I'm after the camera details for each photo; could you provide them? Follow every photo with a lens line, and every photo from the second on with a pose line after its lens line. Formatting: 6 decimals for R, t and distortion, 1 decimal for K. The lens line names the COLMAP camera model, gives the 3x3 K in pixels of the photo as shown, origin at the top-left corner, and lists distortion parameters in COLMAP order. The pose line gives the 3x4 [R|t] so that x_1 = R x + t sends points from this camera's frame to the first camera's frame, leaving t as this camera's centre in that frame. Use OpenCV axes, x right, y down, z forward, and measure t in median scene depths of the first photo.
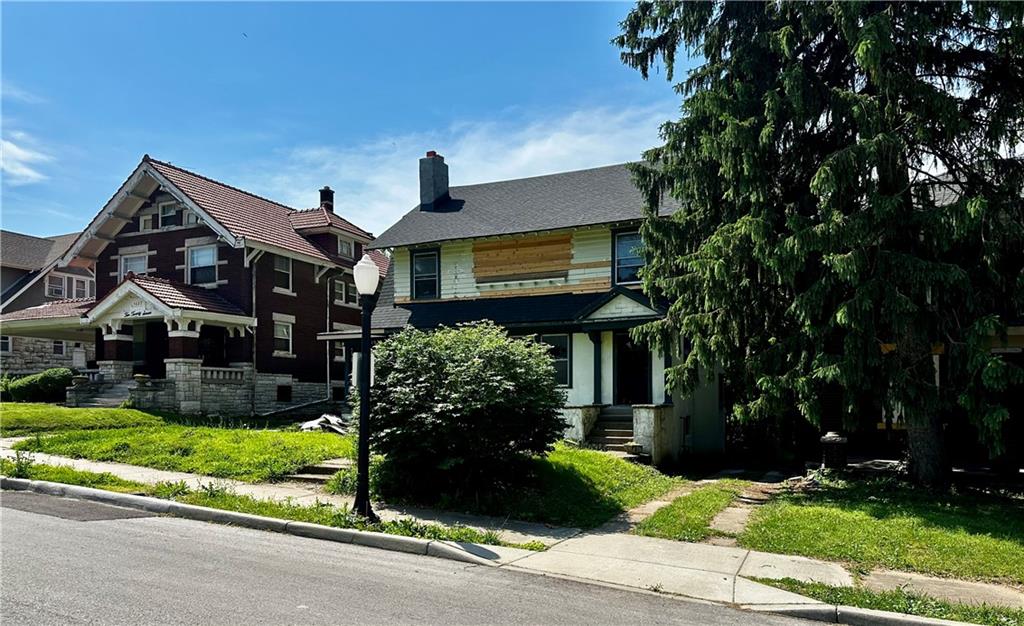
lens RADIAL K [[712.5, 0, 511.3], [0, 712.5, 384.1], [0, 0, 1]] dist [0.029979, -0.000821]
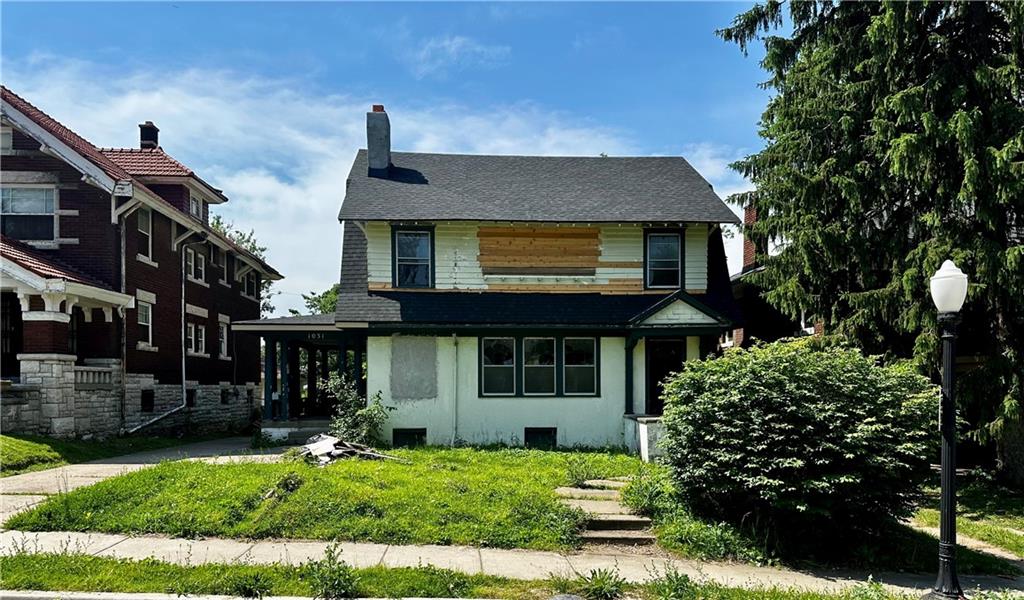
lens RADIAL K [[721.9, 0, 503.8], [0, 721.9, 377.9], [0, 0, 1]] dist [0.024255, -0.006173]
pose [[0.885774, 0.003331, 0.464106, -0.423544], [-0.008758, 0.999916, 0.009540, -0.024893], [-0.464035, -0.012515, 0.885728, 0.218167]]
